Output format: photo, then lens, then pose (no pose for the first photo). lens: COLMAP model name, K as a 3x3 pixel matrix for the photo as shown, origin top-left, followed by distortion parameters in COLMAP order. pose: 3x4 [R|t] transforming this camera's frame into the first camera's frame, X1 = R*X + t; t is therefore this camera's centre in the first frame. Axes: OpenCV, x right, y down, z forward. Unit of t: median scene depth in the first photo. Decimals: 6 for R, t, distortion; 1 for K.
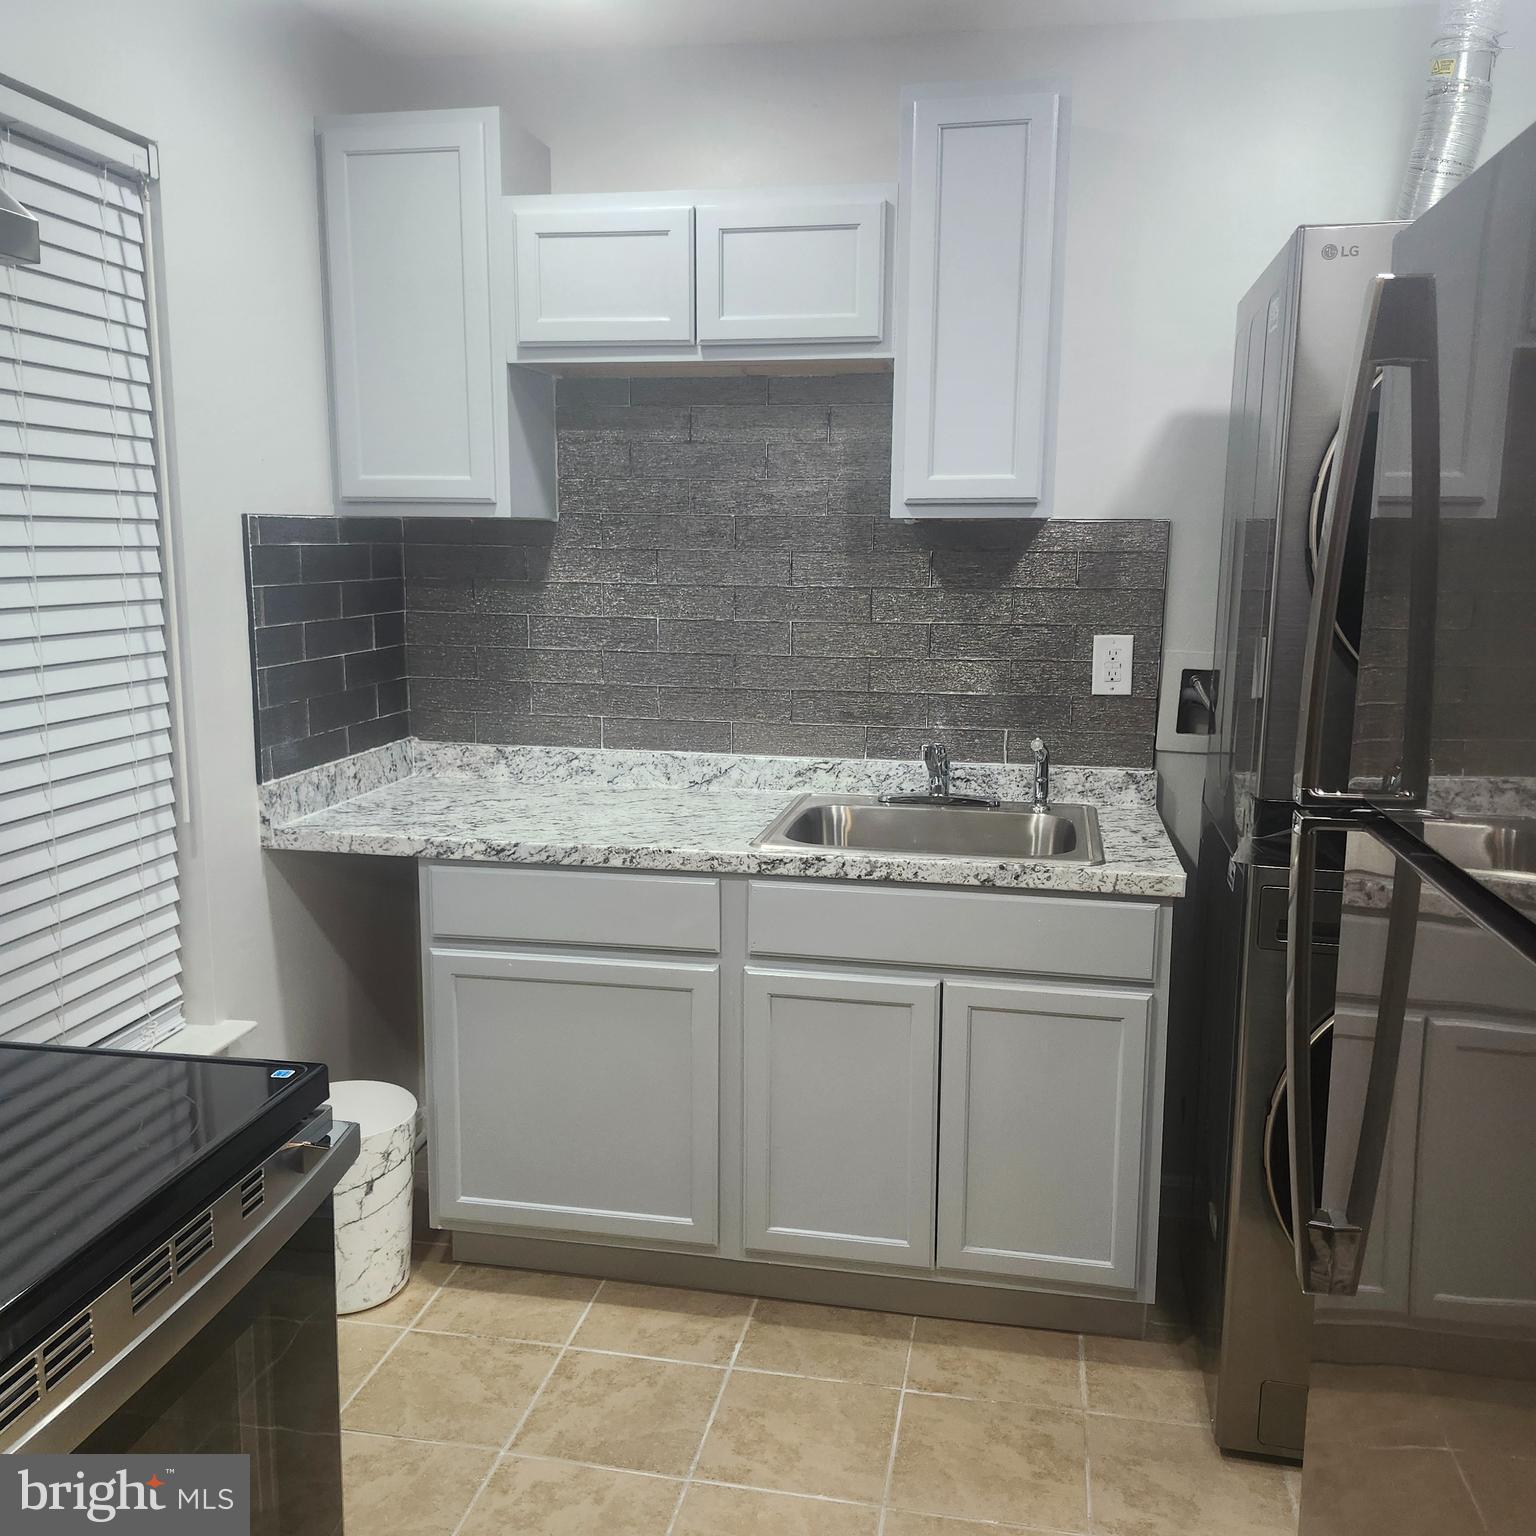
lens RADIAL K [[1415.8, 0, 758.6], [0, 1415.8, 769.3], [0, 0, 1]] dist [0.123040, -0.180606]
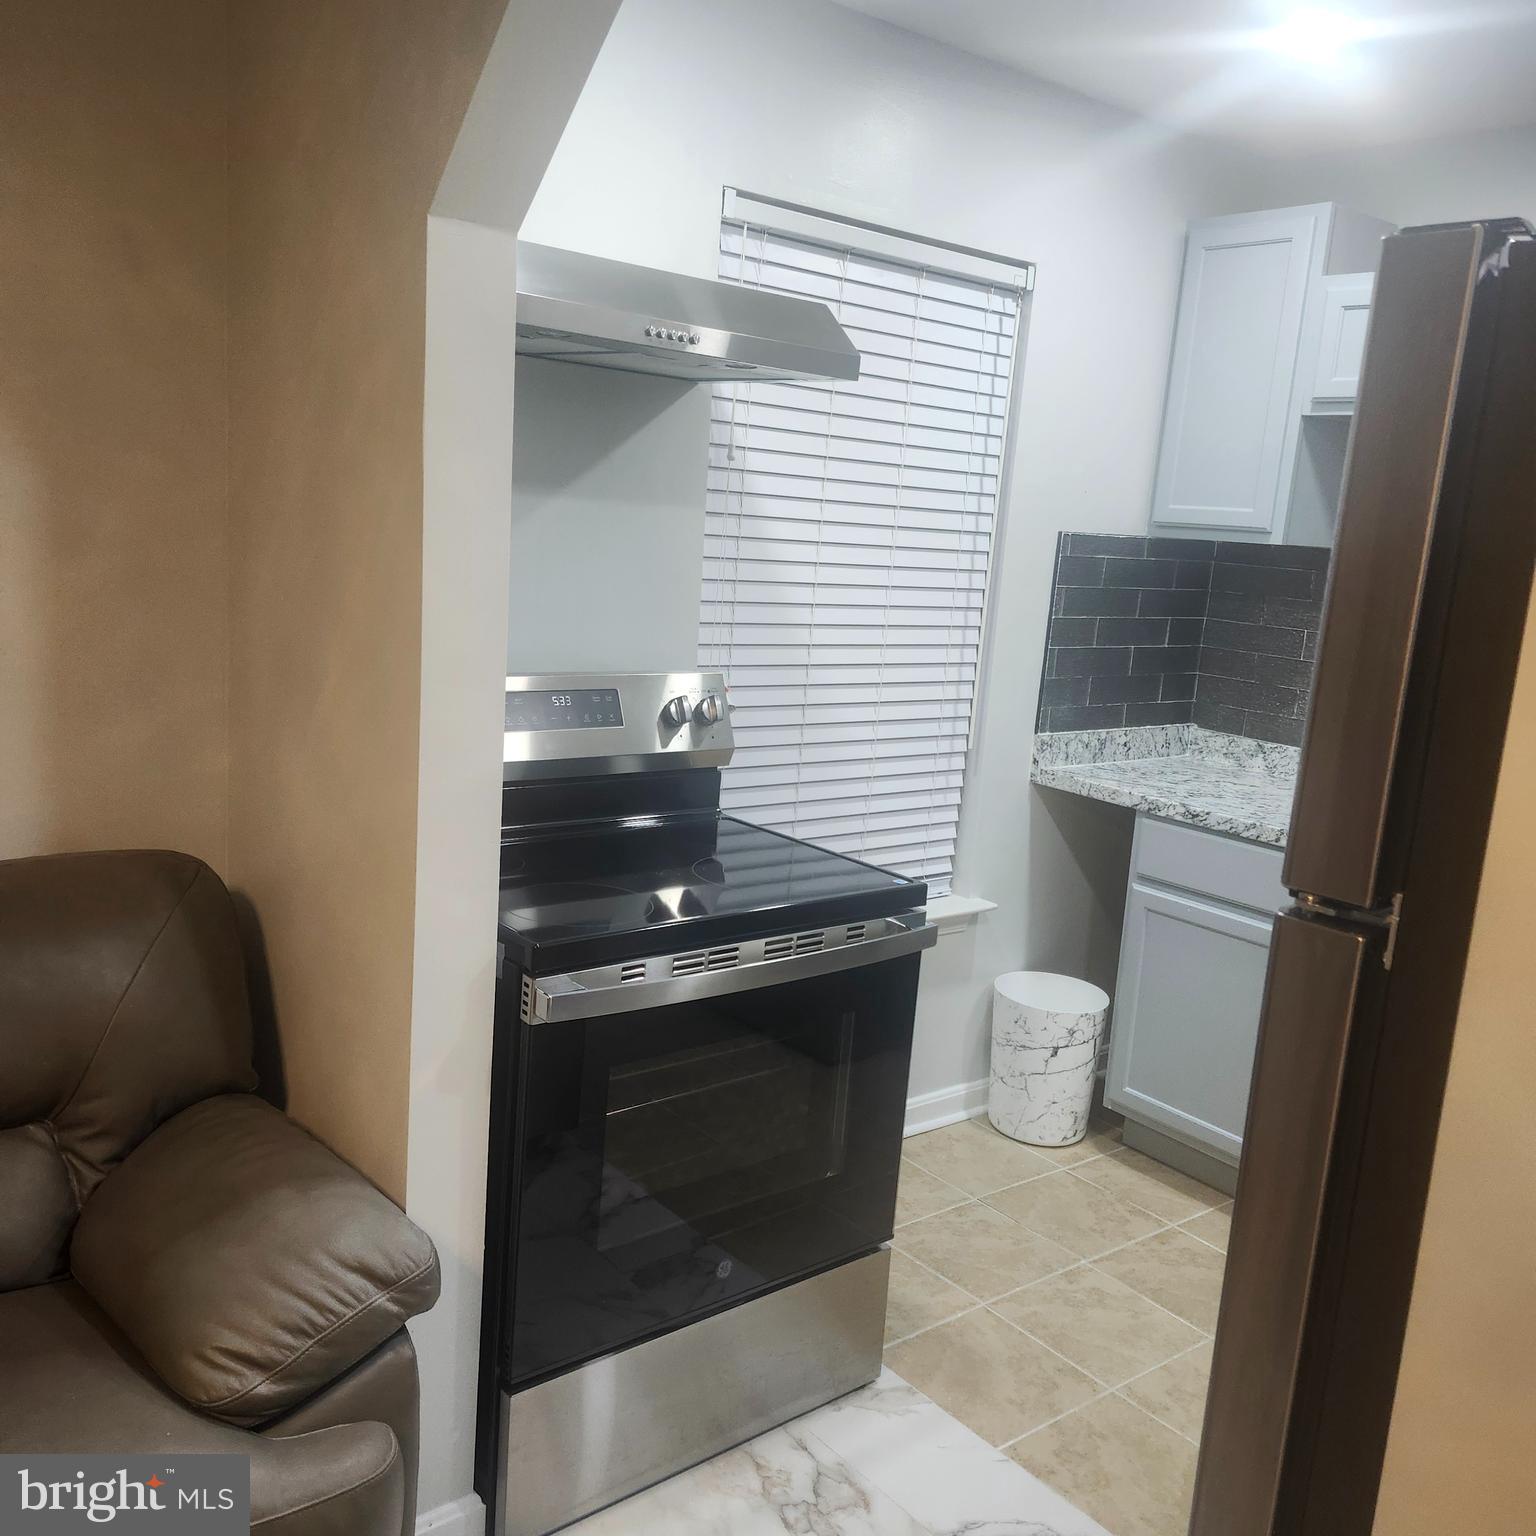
lens RADIAL K [[1415.8, 0, 758.6], [0, 1415.8, 769.3], [0, 0, 1]] dist [0.123040, -0.180606]
pose [[0.761139, 0.167746, -0.626521, 0.284995], [-0.173361, 0.983447, 0.052699, 0.017764], [0.624991, 0.068503, 0.777621, -0.184706]]
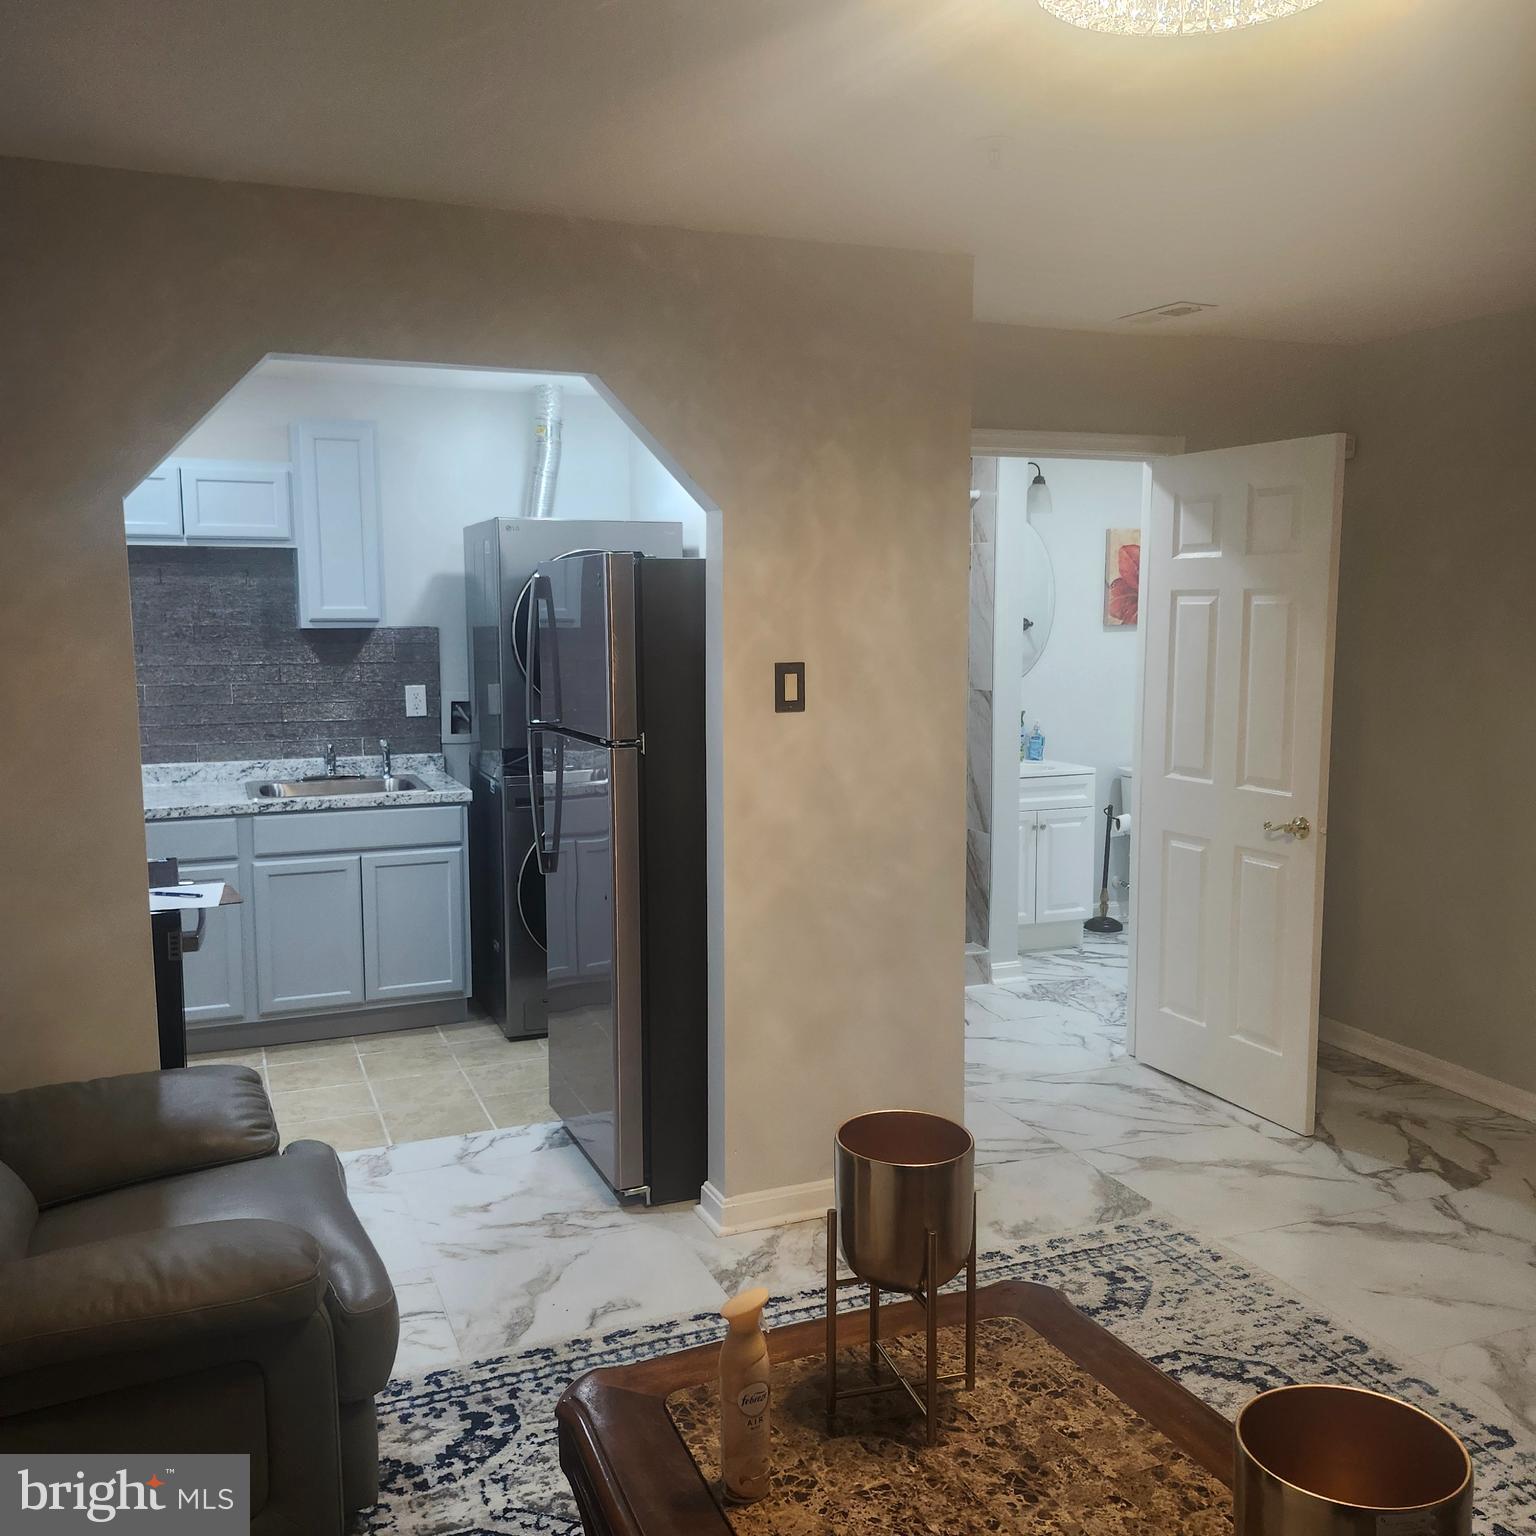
lens RADIAL K [[1416.1, 0, 788.2], [0, 1416.1, 768.9], [0, 0, 1]] dist [0.117020, -0.155054]
pose [[0.832613, -0.073132, 0.549005, -0.441428], [0.097530, 0.995114, -0.015356, 0.107655], [-0.545200, 0.066330, 0.835678, -0.976841]]
